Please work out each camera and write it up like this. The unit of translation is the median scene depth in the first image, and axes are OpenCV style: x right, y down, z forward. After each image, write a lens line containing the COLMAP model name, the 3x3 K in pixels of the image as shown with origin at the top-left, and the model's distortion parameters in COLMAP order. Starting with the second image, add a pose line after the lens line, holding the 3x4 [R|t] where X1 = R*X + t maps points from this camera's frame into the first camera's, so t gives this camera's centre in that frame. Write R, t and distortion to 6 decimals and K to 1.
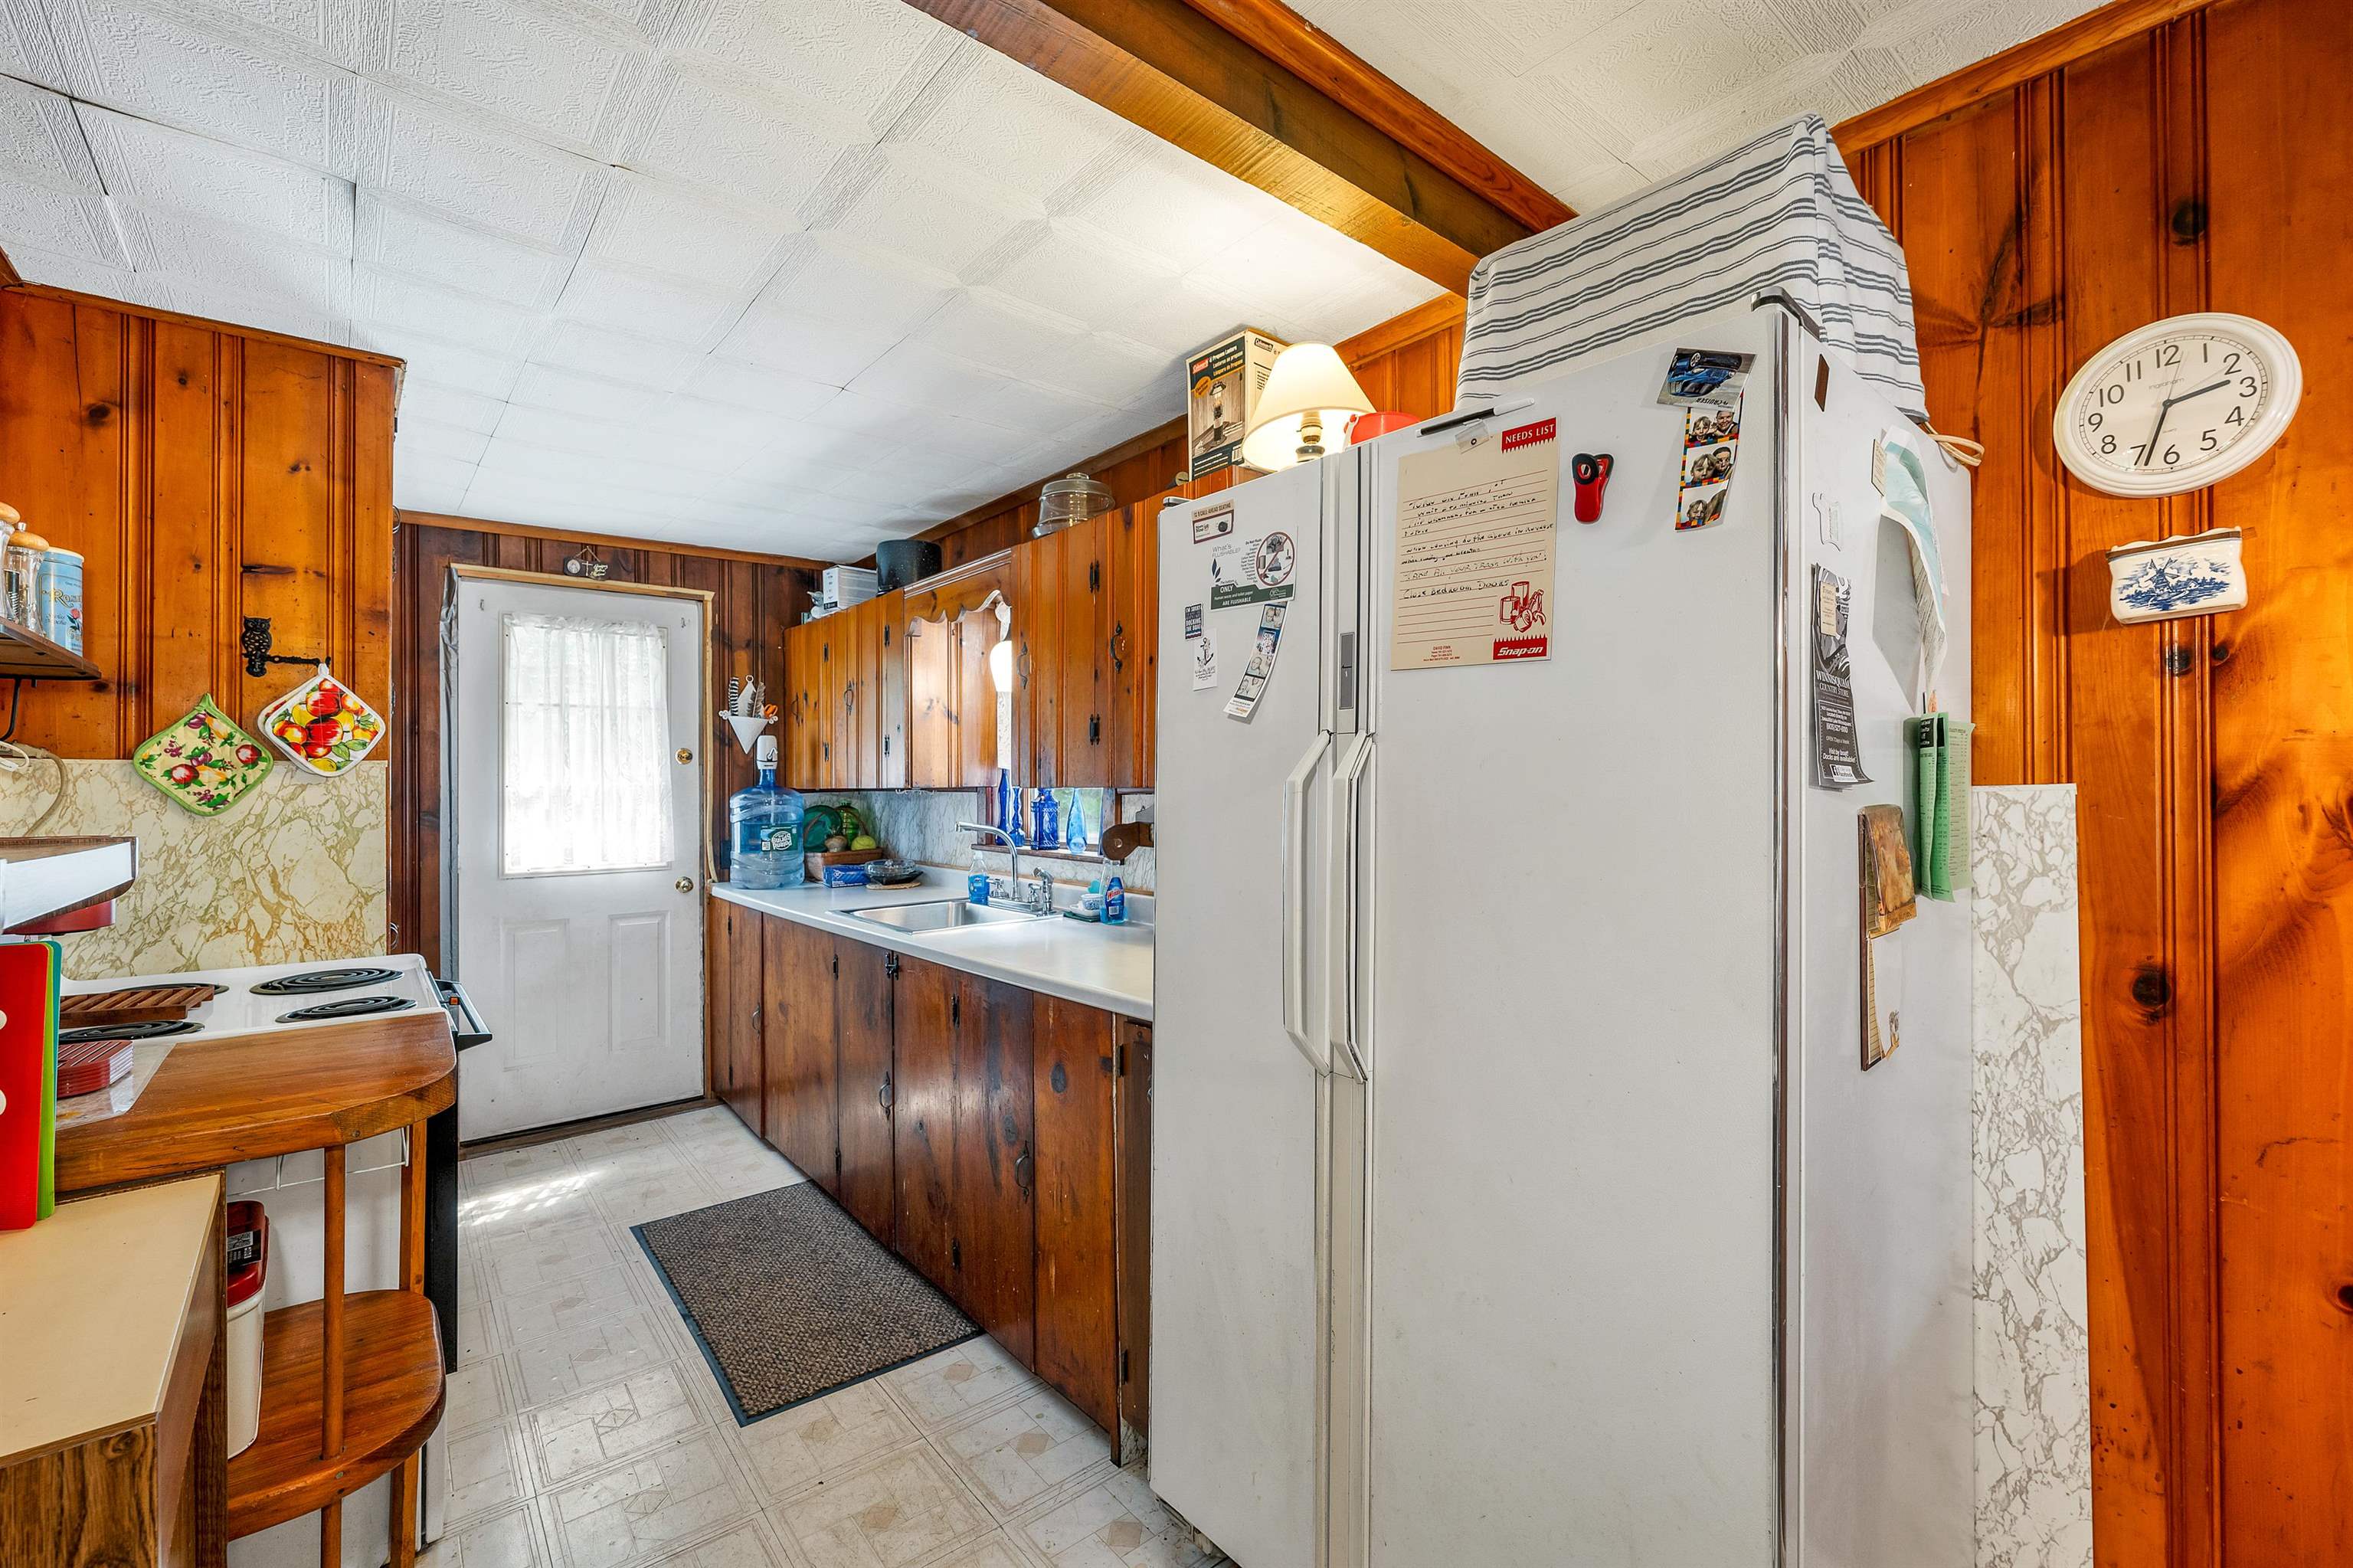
lens RADIAL K [[983.7, 0, 1175.8], [0, 983.7, 774.5], [0, 0, 1]] dist [0.001089, 0.000328]
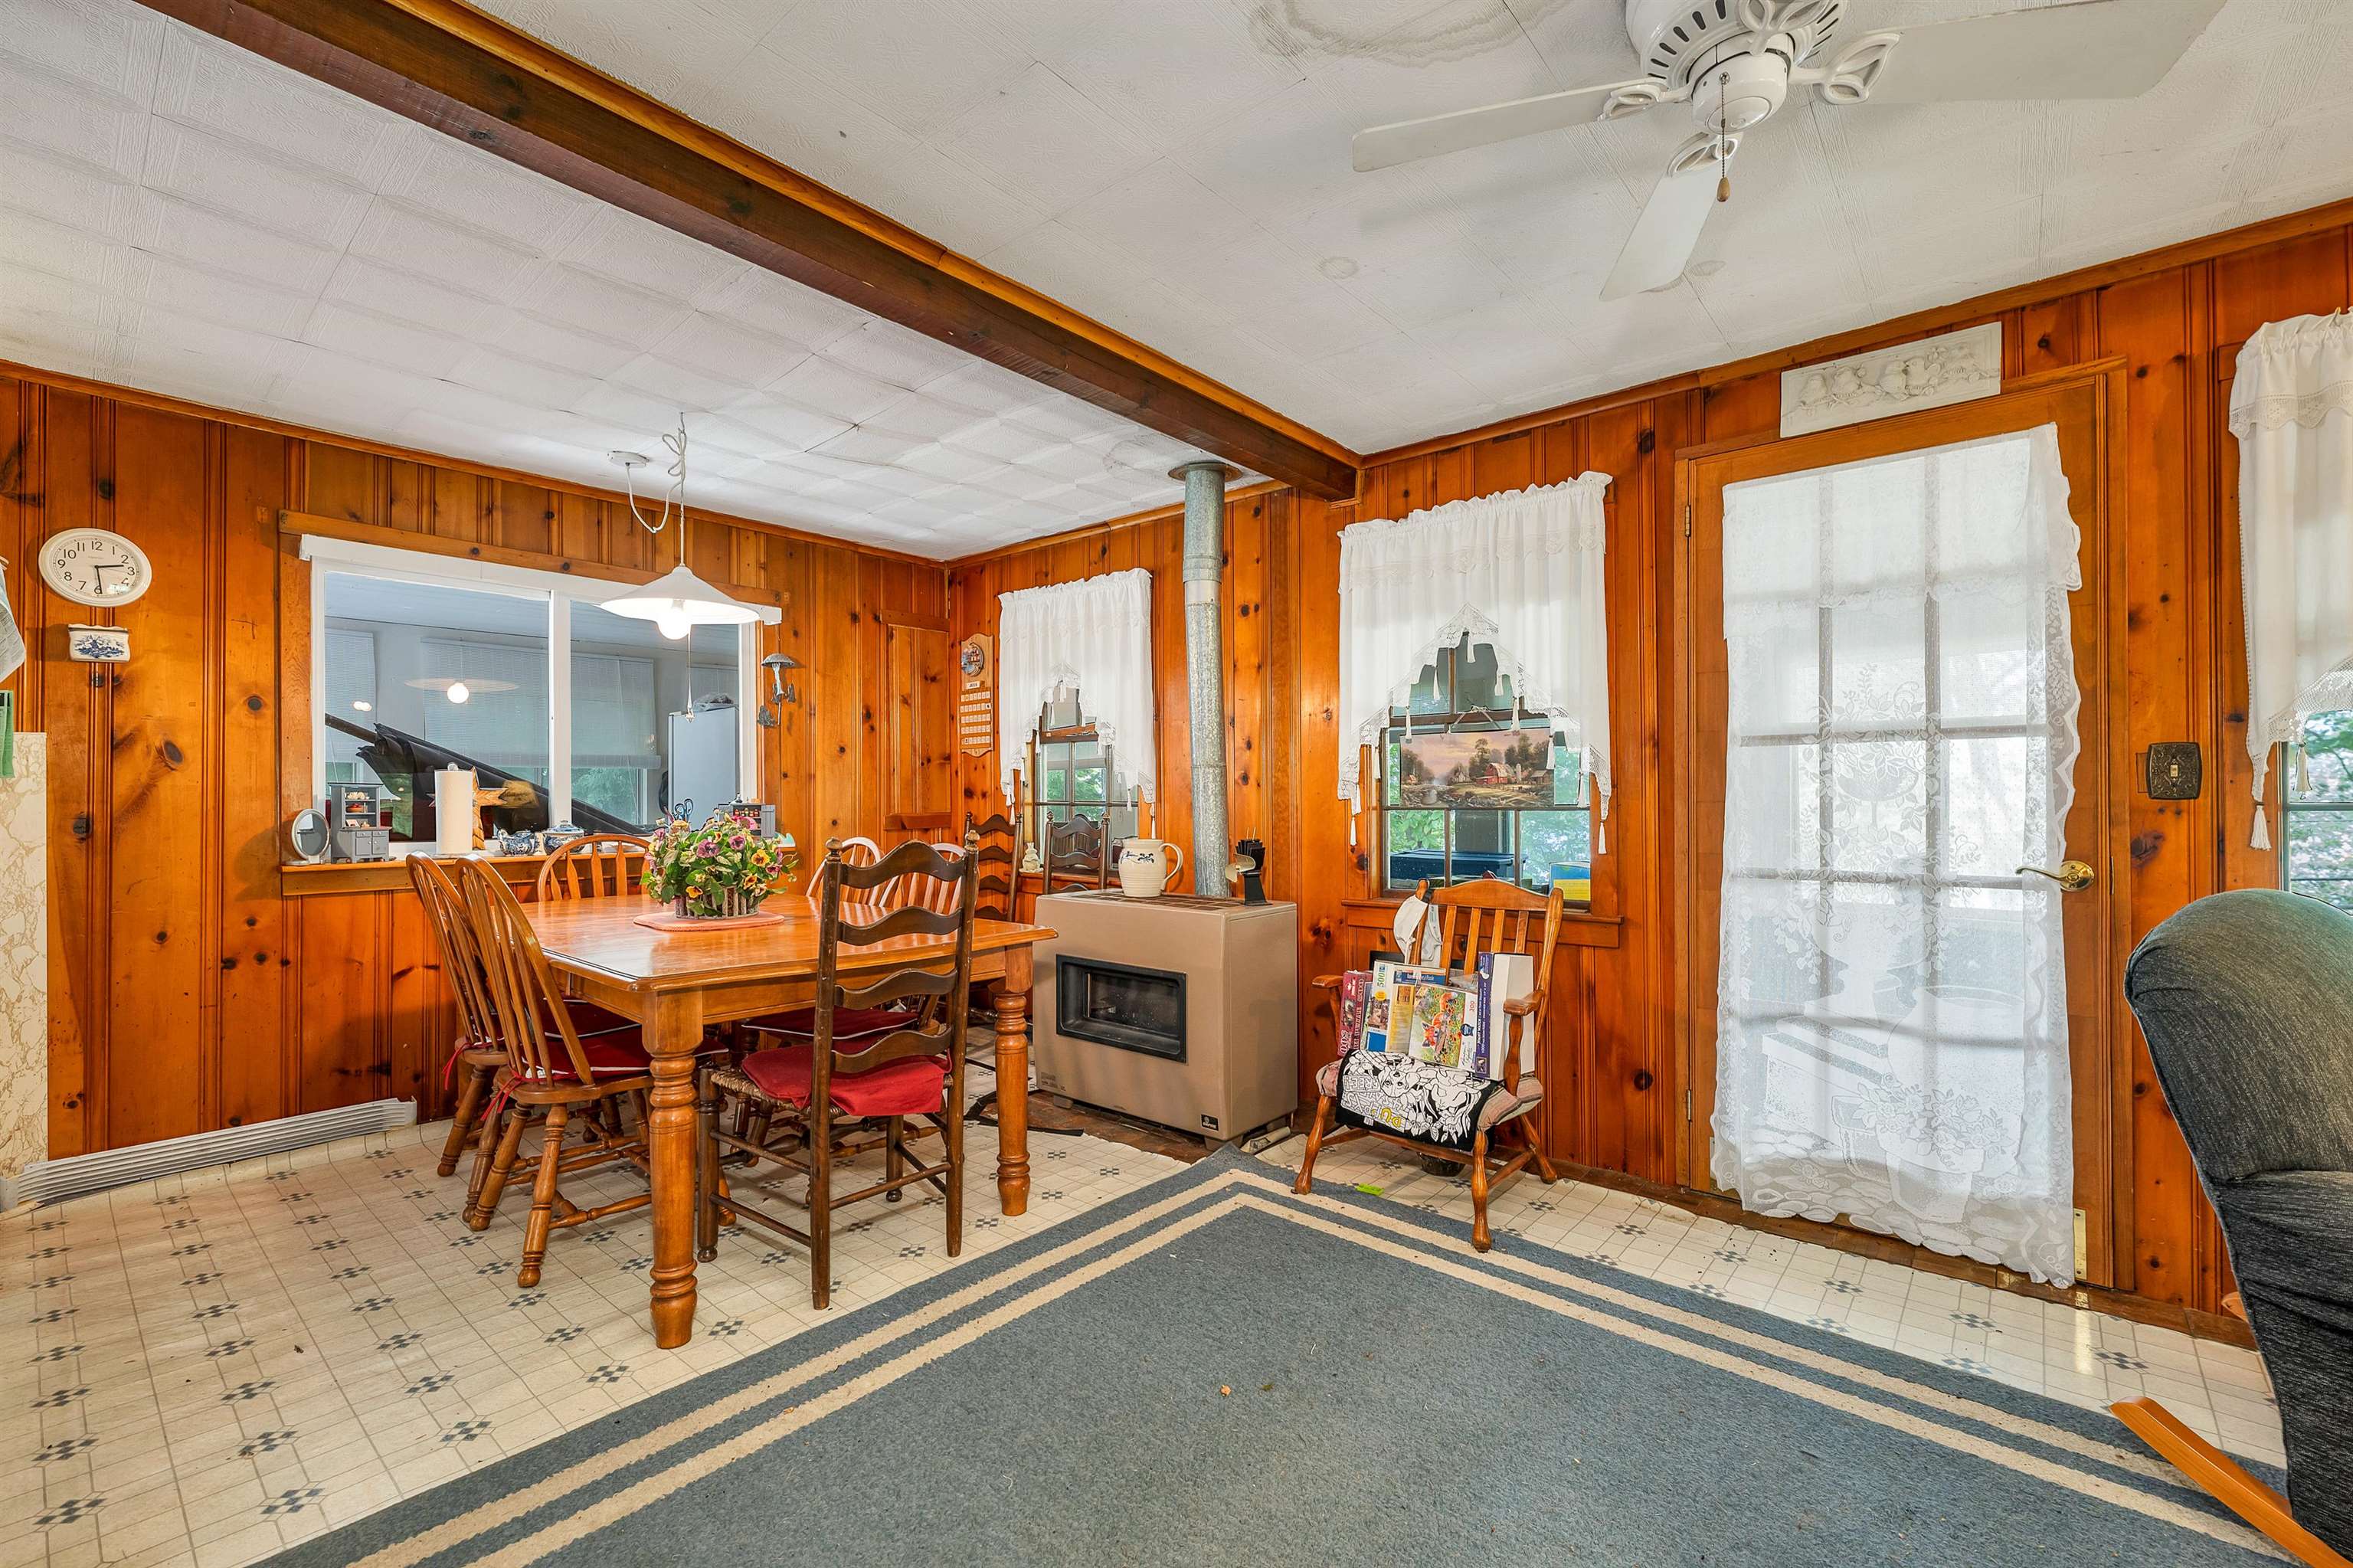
lens RADIAL K [[994.1, 0, 1175.3], [0, 994.1, 802.1], [0, 0, 1]] dist [0.000687, -0.000114]
pose [[-0.165132, 0.010516, 0.986215, -0.577454], [-0.009055, 0.999885, -0.012178, 0.059361], [-0.986230, -0.010941, -0.165018, -0.375477]]
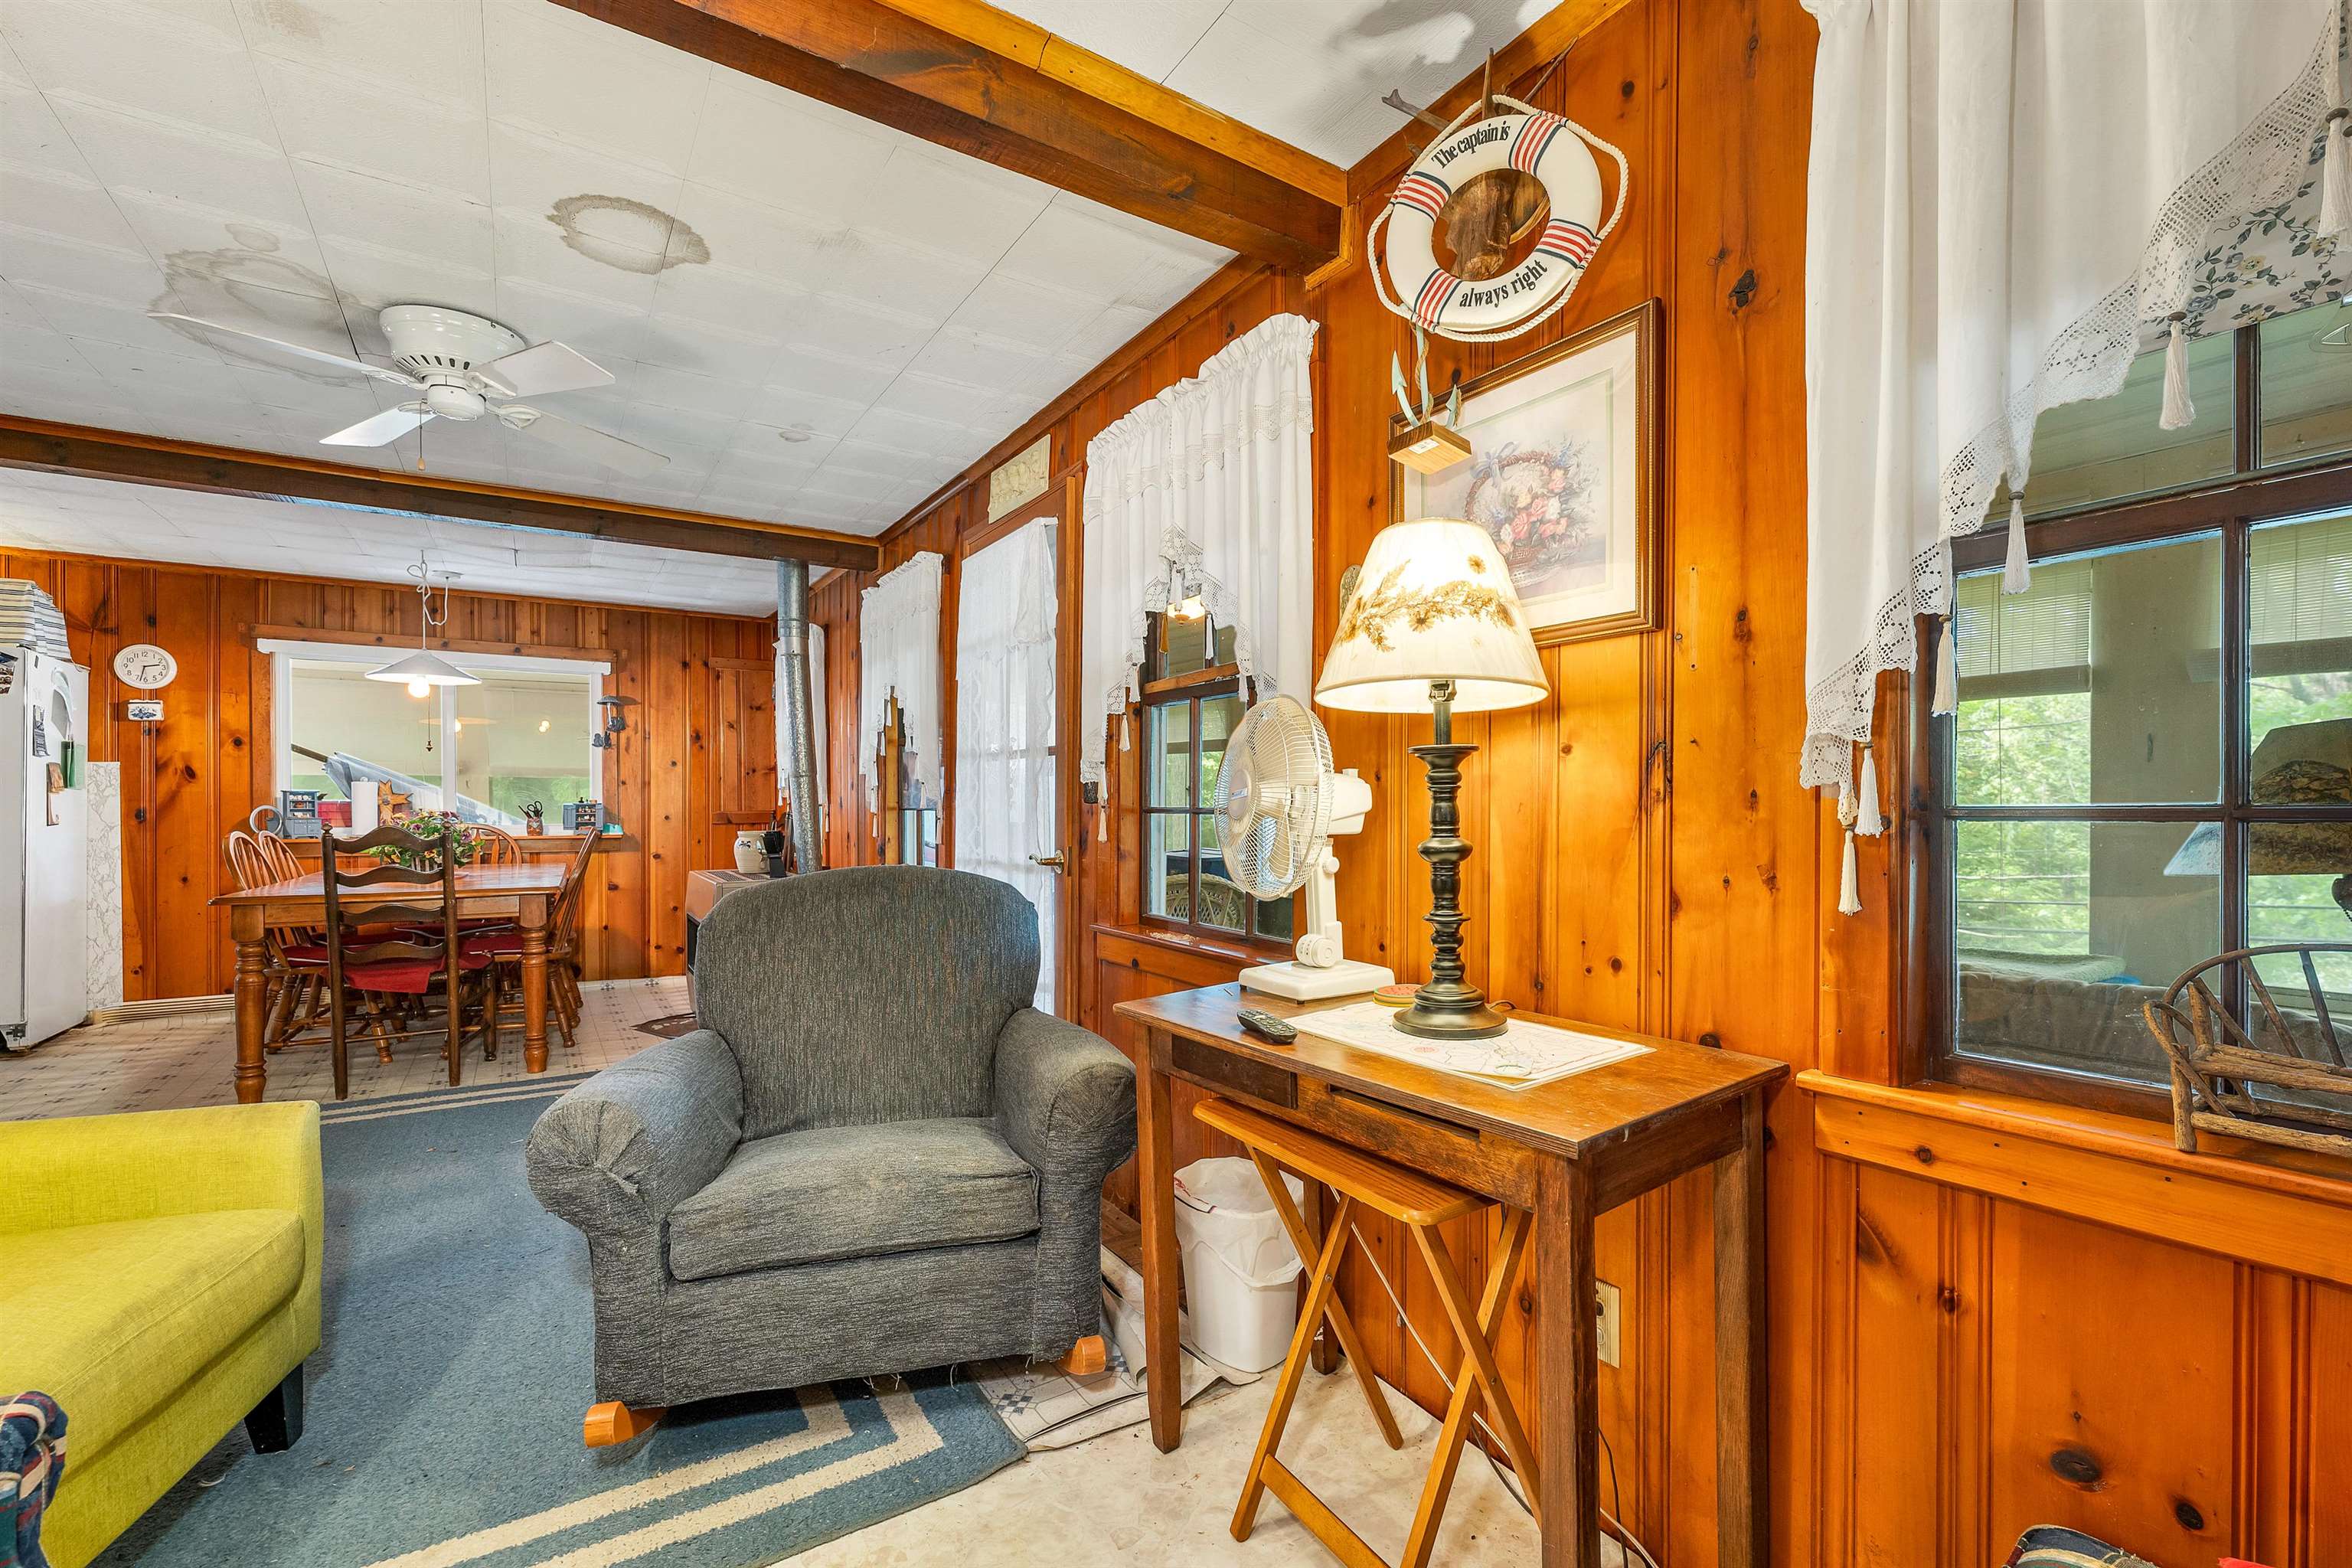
lens RADIAL K [[1001.1, 0, 1179.6], [0, 1001.1, 818.9], [0, 0, 1]] dist [0.001883, 0.000601]
pose [[0.120542, -0.003706, 0.992701, -0.870972], [-0.014971, 0.999873, 0.005551, 0.052937], [-0.992595, -0.015531, 0.120471, -1.262608]]
